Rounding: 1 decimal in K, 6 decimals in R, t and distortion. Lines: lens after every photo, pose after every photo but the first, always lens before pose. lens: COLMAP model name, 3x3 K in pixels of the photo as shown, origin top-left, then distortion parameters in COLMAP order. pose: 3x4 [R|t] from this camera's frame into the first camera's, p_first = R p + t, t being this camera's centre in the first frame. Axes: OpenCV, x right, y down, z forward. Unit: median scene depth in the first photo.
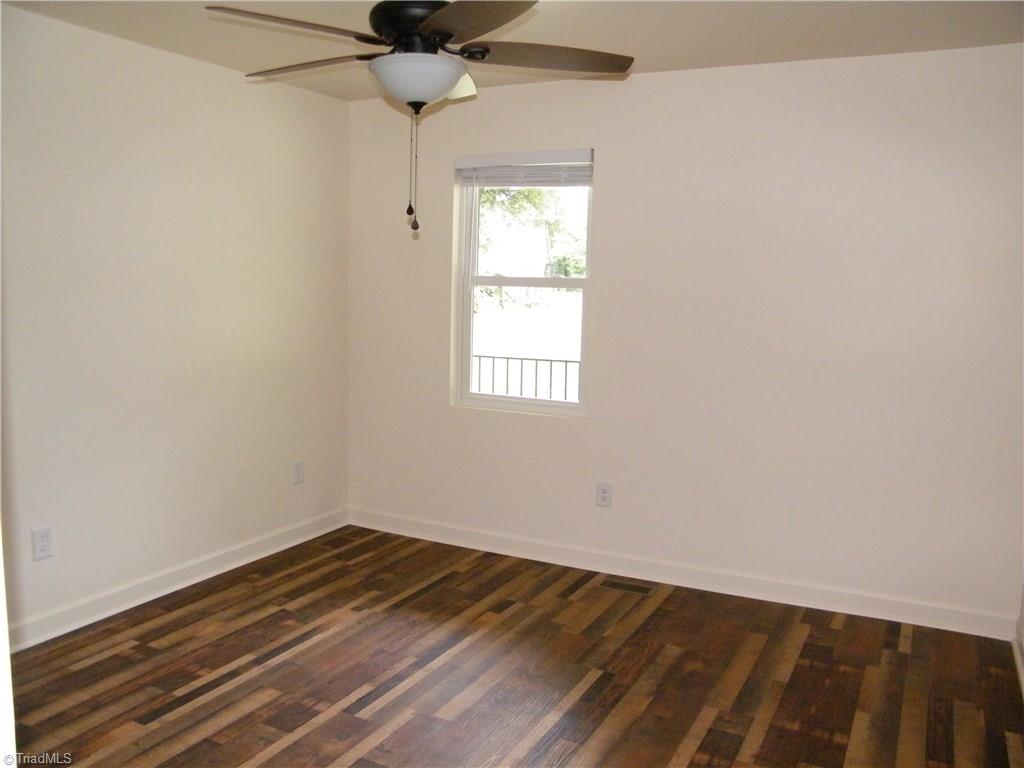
lens RADIAL K [[853.5, 0, 512.0], [0, 853.5, 384.0], [0, 0, 1]] dist [-0.104709, 0.004825]
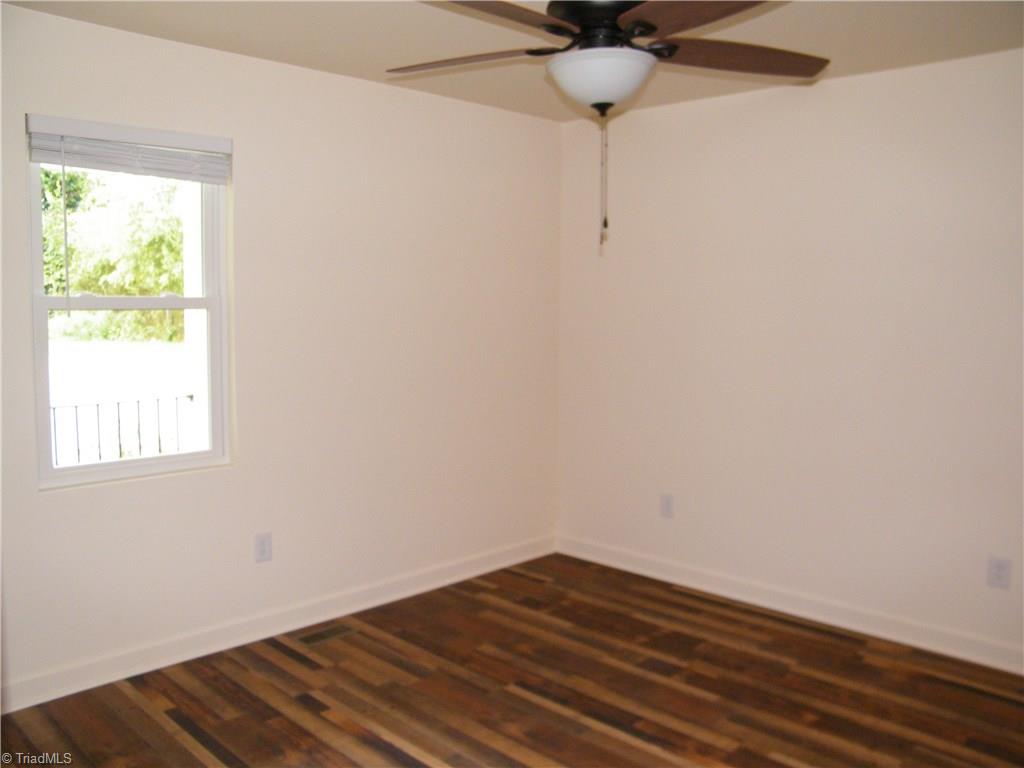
lens RADIAL K [[809.3, 0, 511.8], [0, 809.3, 414.7], [0, 0, 1]] dist [-0.074197, 0.002677]
pose [[0.301878, -0.131445, 0.944242, -0.647653], [0.108651, 0.988740, 0.102903, -0.068705], [-0.947135, 0.071528, 0.312760, 0.571019]]
